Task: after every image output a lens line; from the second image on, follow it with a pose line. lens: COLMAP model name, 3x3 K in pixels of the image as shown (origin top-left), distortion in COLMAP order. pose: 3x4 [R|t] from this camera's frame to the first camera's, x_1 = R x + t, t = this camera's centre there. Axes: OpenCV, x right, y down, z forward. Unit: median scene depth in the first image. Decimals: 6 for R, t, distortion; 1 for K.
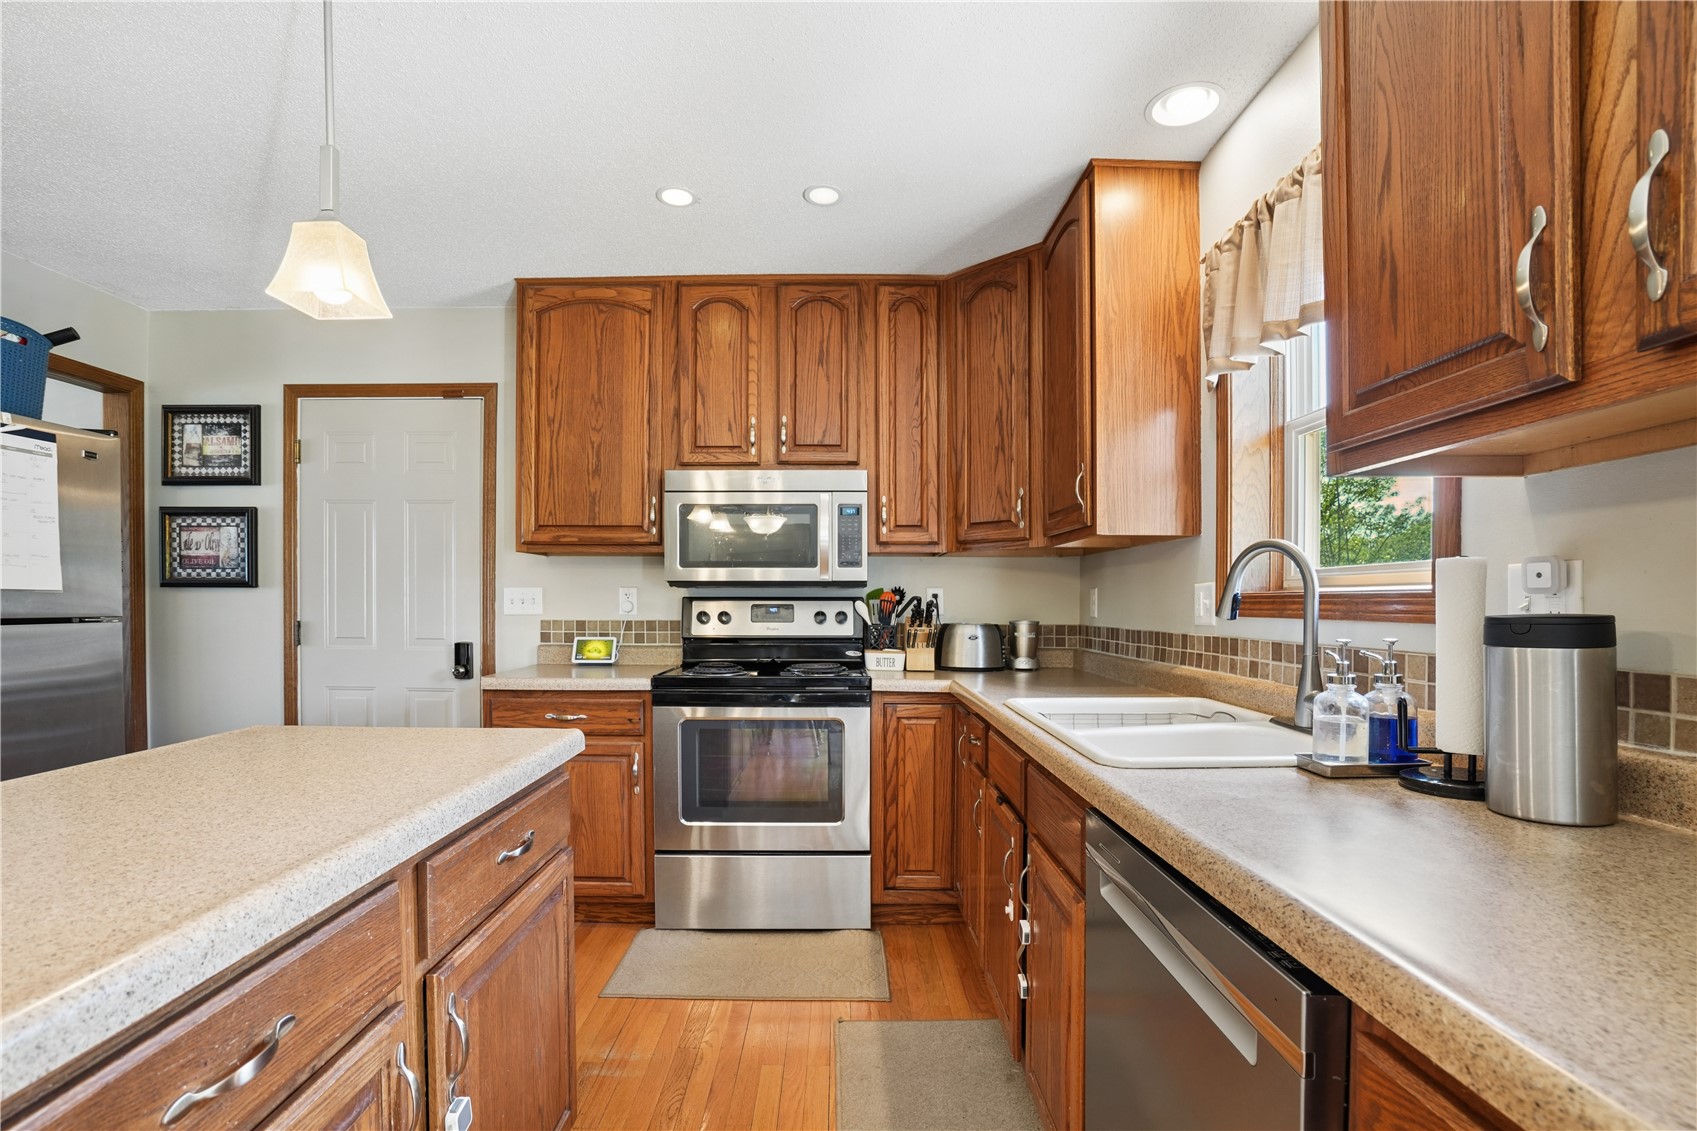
lens RADIAL K [[794.2, 0, 834.3], [0, 794.2, 606.9], [0, 0, 1]] dist [-0.037533, 0.017502]
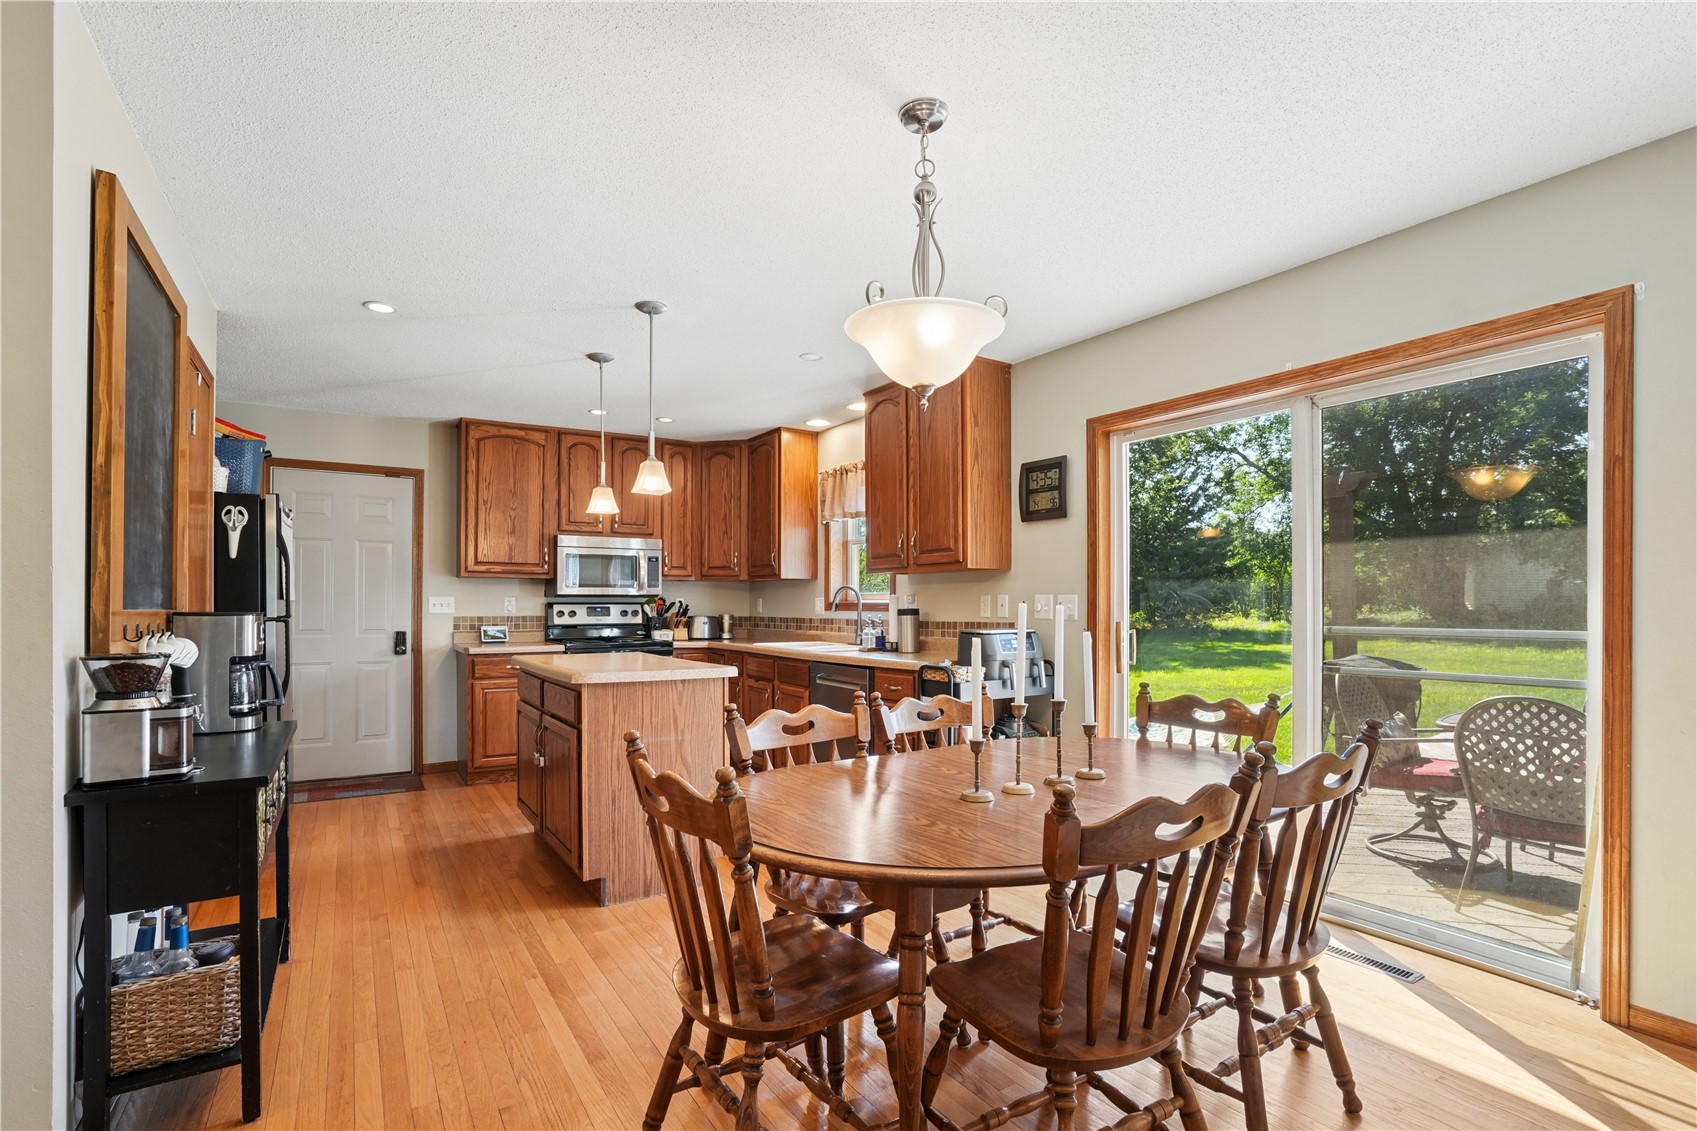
lens RADIAL K [[794.2, 0, 819.9], [0, 794.2, 603.2], [0, 0, 1]] dist [-0.037533, 0.017502]
pose [[0.856860, -0.000989, 0.515548, -0.628308], [0.003807, 0.999983, -0.004408, -0.000859], [-0.515535, 0.005740, 0.856849, -0.887266]]
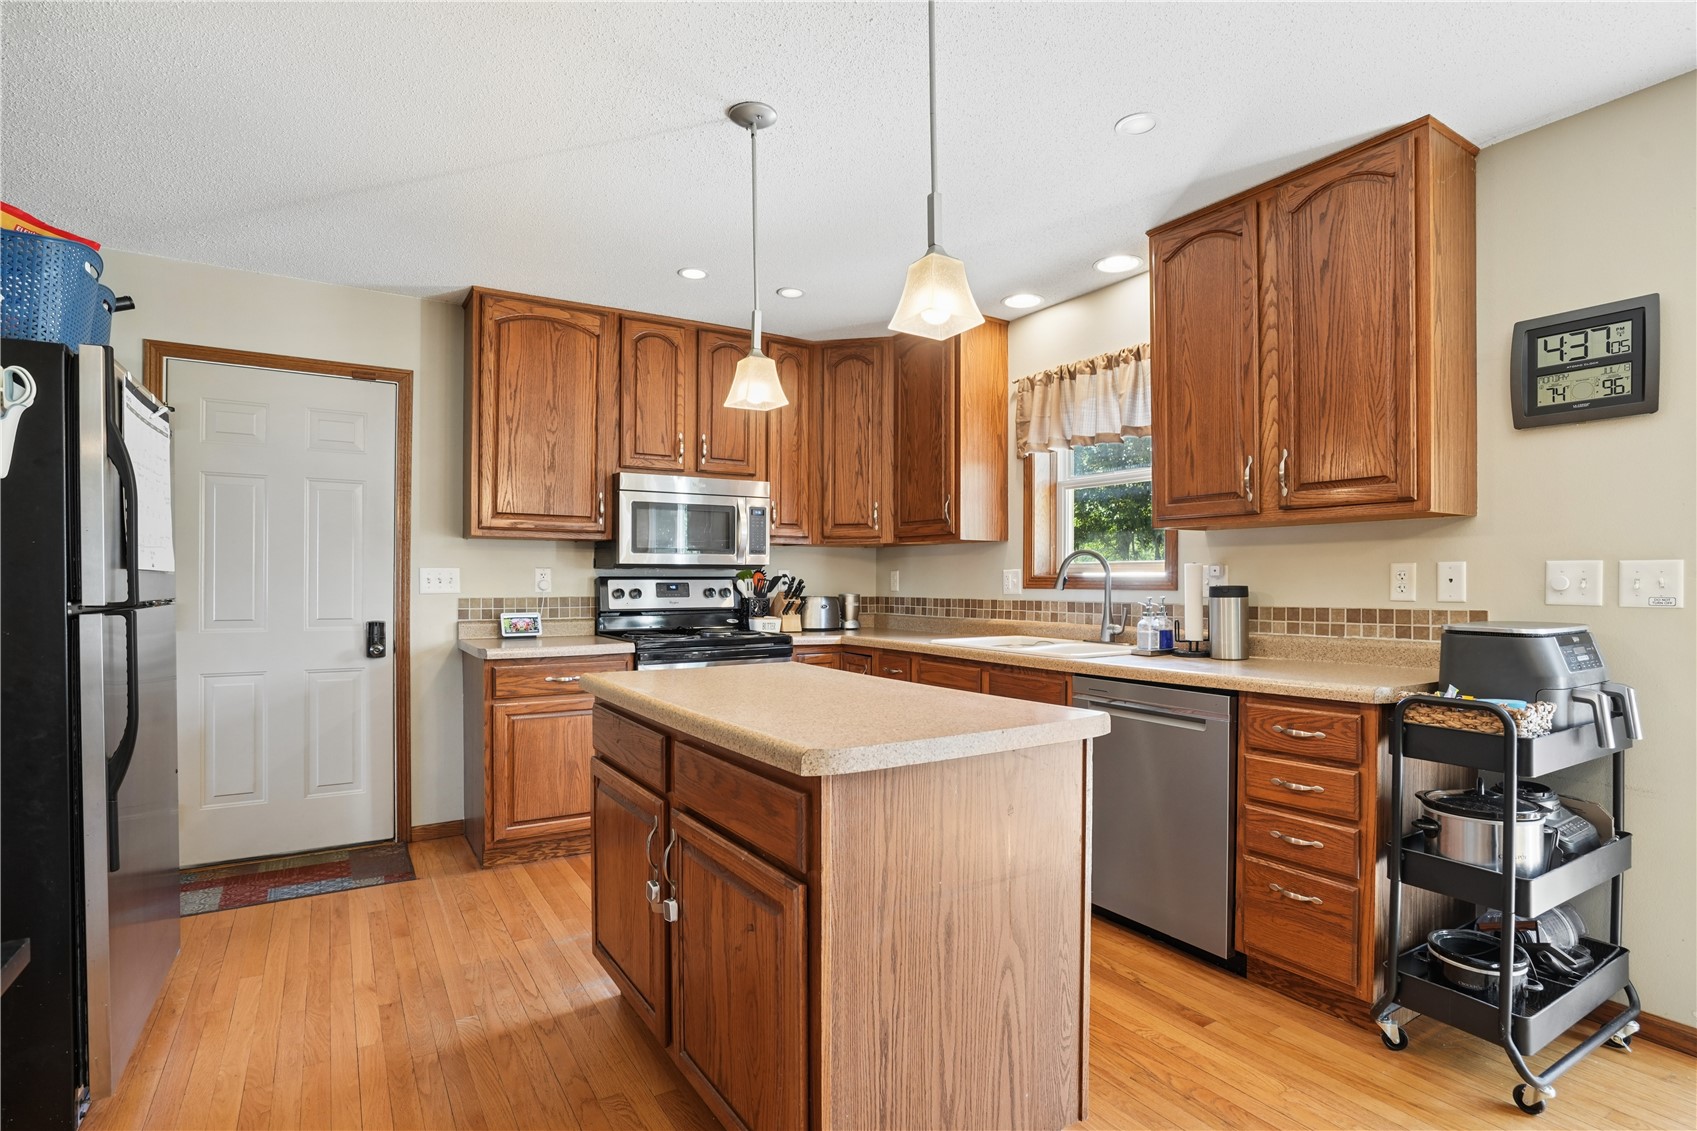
lens RADIAL K [[842.7, 0, 834.9], [0, 842.7, 578.9], [0, 0, 1]] dist [-0.023748, 0.007950]
pose [[0.852936, -0.001314, 0.522013, -0.590106], [0.004227, 0.999981, -0.004390, -0.002425], [-0.521998, 0.005951, 0.852926, -0.260037]]
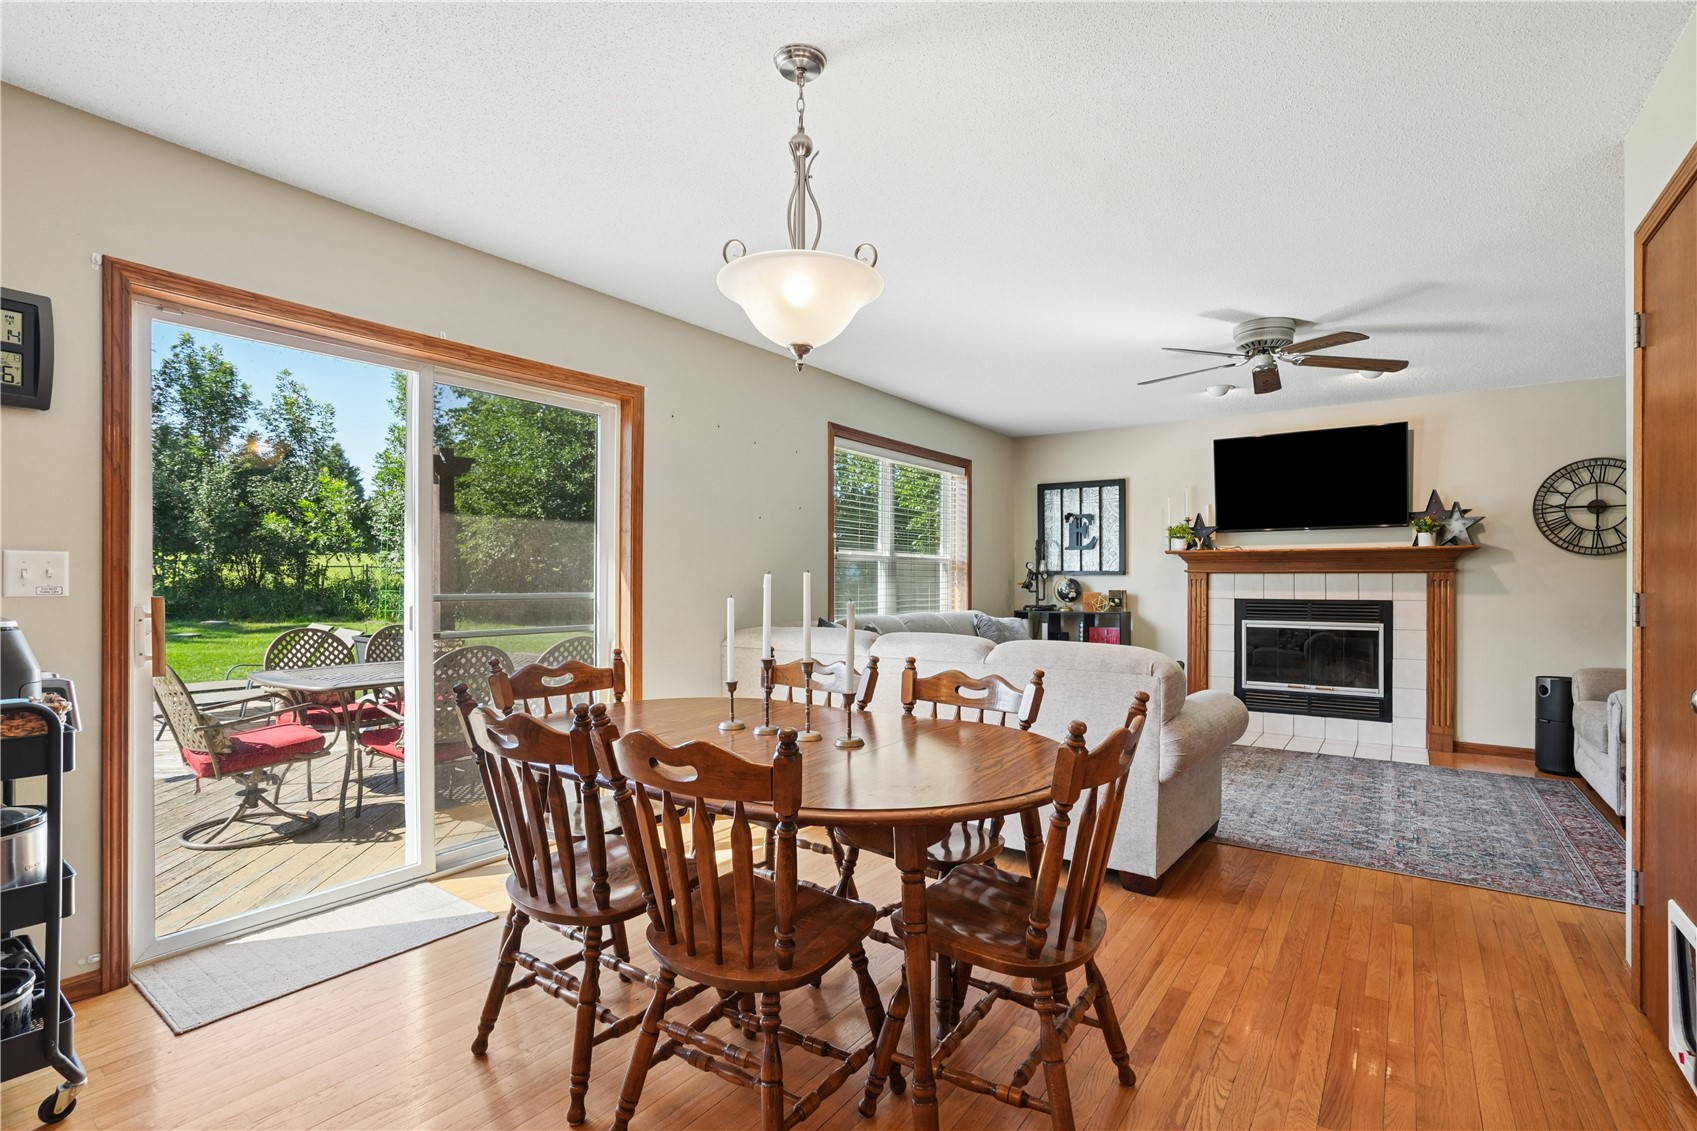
lens RADIAL K [[794.2, 0, 840.1], [0, 794.2, 579.6], [0, 0, 1]] dist [-0.037533, 0.017502]
pose [[-0.797543, -0.003942, 0.603249, -0.610009], [-0.003106, 0.999992, 0.002428, 0.002758], [-0.603254, 0.000062, -0.797549, 0.087490]]
